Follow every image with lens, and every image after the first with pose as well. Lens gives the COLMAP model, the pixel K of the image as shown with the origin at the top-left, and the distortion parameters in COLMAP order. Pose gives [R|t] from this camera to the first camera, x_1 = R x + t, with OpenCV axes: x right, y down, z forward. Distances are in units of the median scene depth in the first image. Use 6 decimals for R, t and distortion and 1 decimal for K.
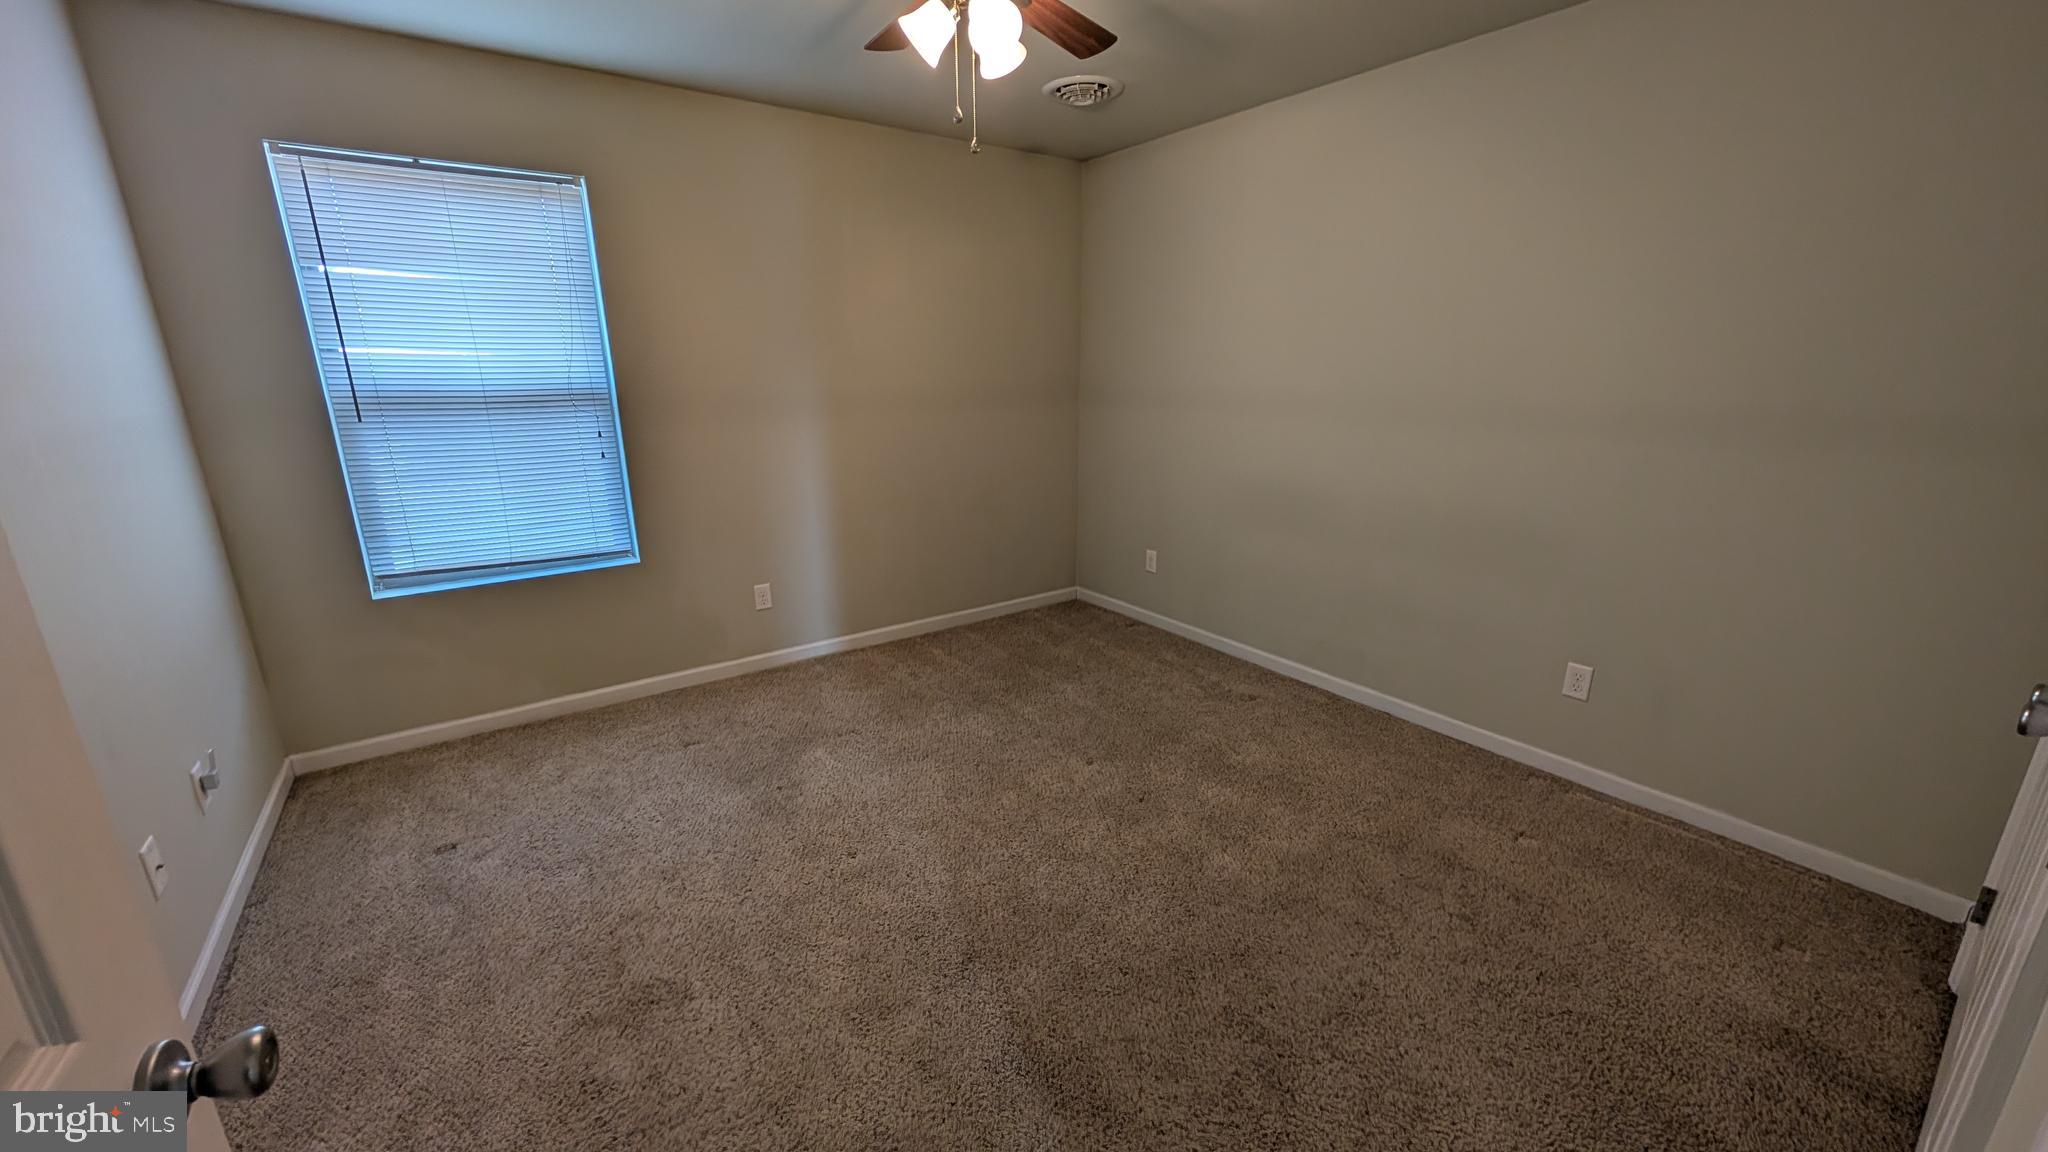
lens RADIAL K [[769.7, 0, 1024.0], [0, 769.7, 576.0], [0, 0, 1]] dist [0.000732, 0.000004]
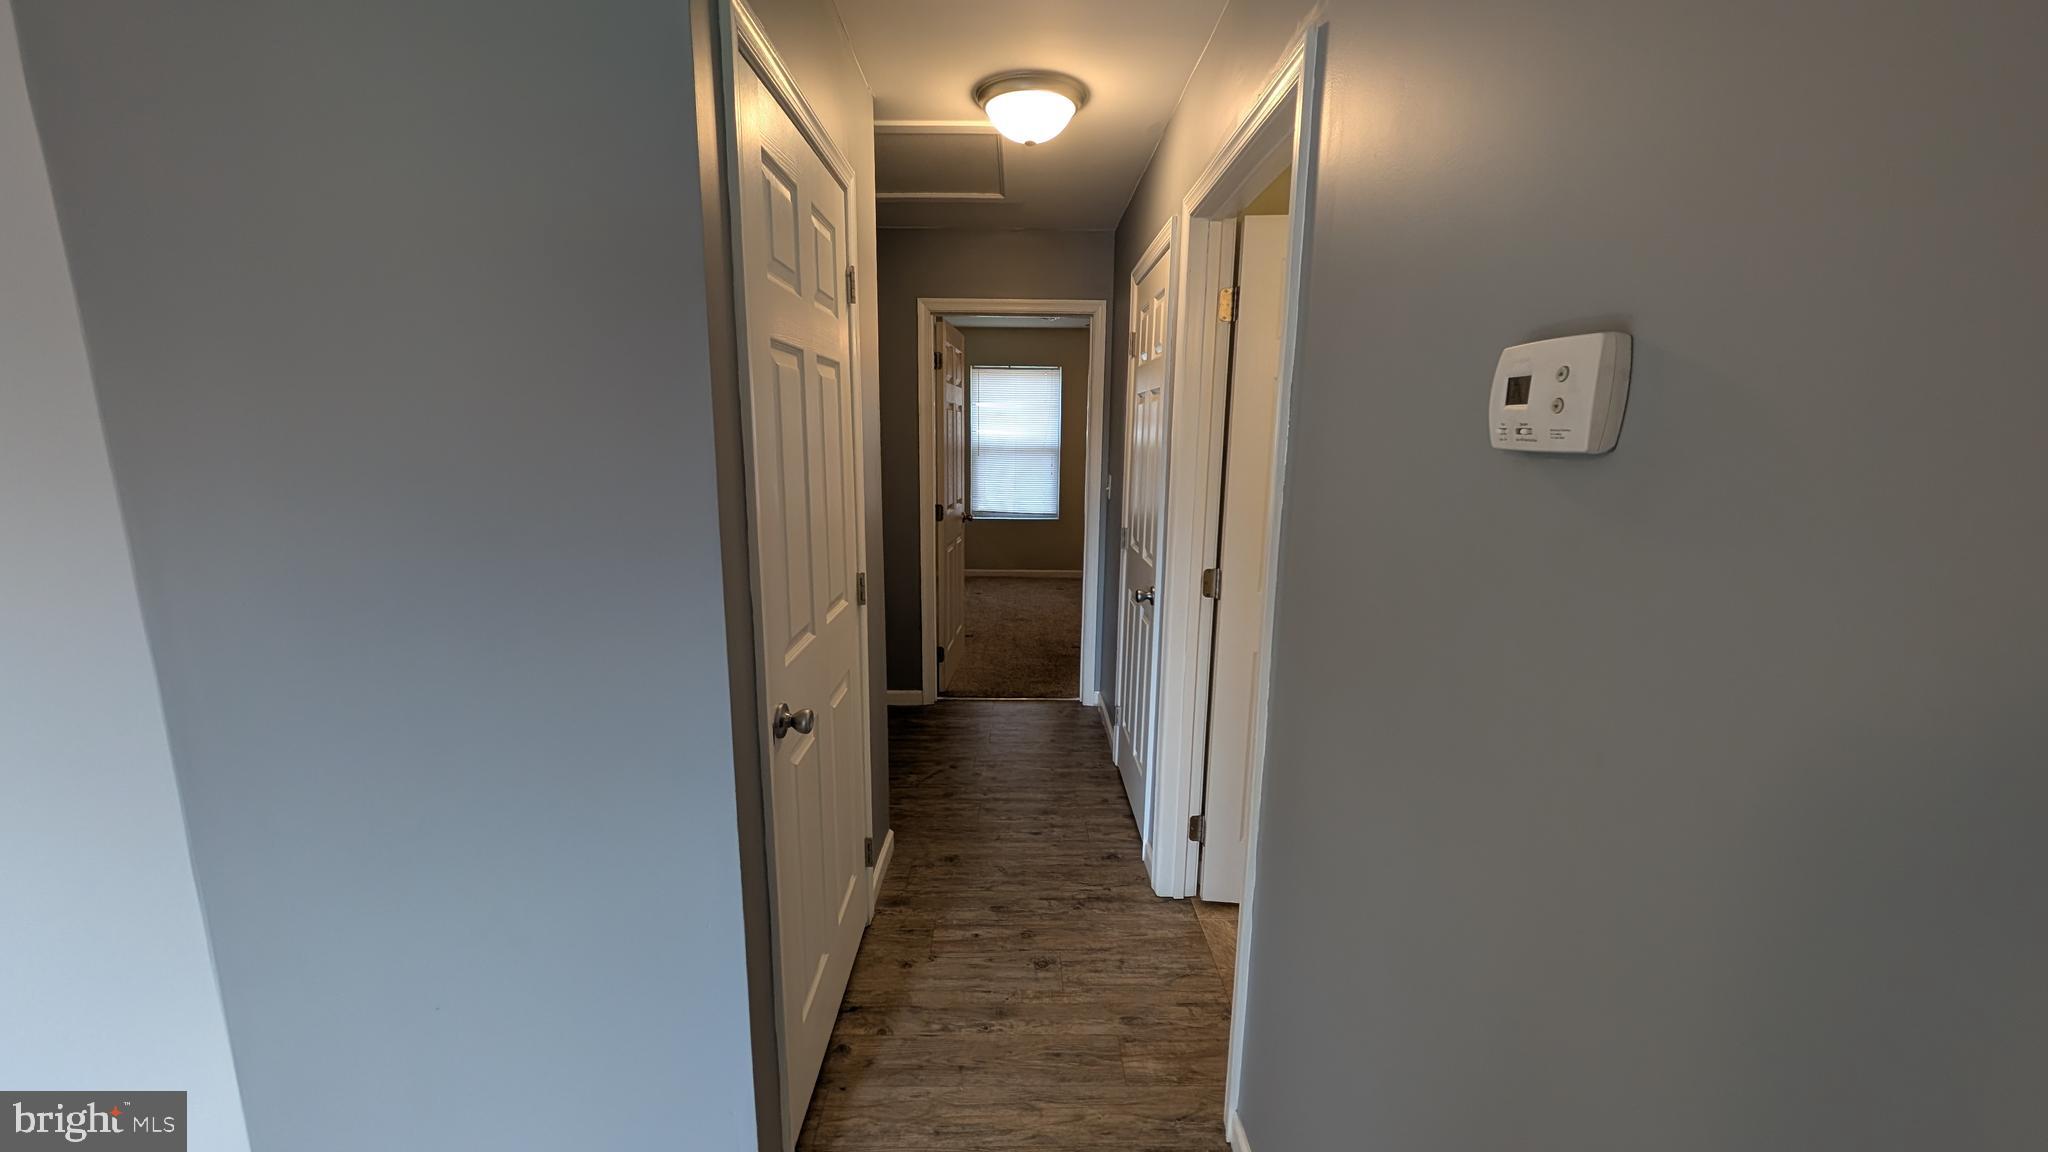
lens RADIAL K [[769.7, 0, 1024.0], [0, 769.7, 576.0], [0, 0, 1]] dist [0.000732, 0.000004]
pose [[0.817599, 0.118857, -0.563388, 0.933695], [-0.167597, 0.985221, -0.035370, 0.309583], [0.550857, 0.123341, 0.825435, -1.203036]]
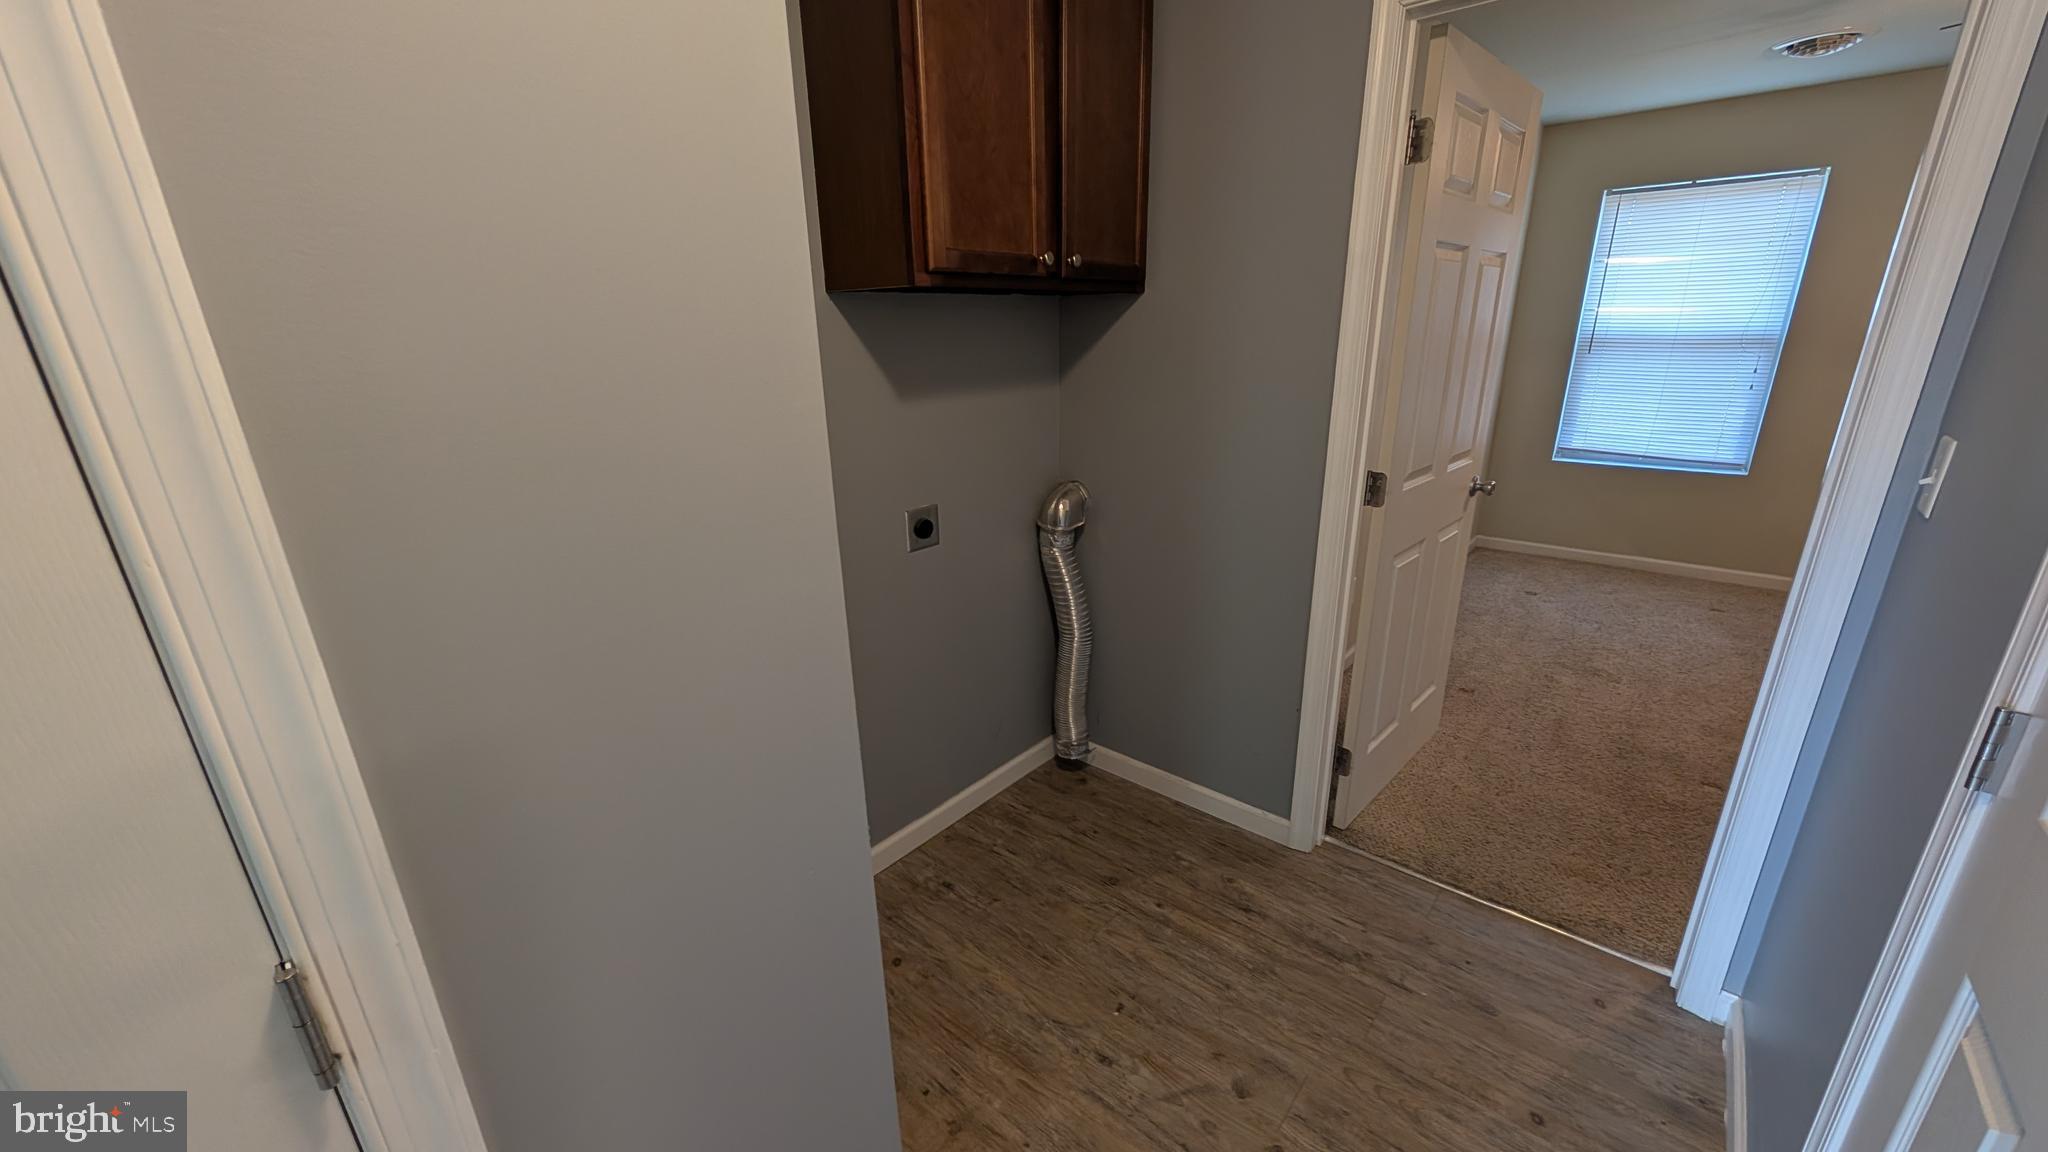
lens RADIAL K [[769.7, 0, 1024.0], [0, 769.7, 576.0], [0, 0, 1]] dist [0.000732, 0.000004]
pose [[0.234902, 0.299229, -0.924815, 0.532624], [-0.240126, 0.939812, 0.243090, 0.139112], [0.941892, 0.164970, 0.292617, -0.556261]]
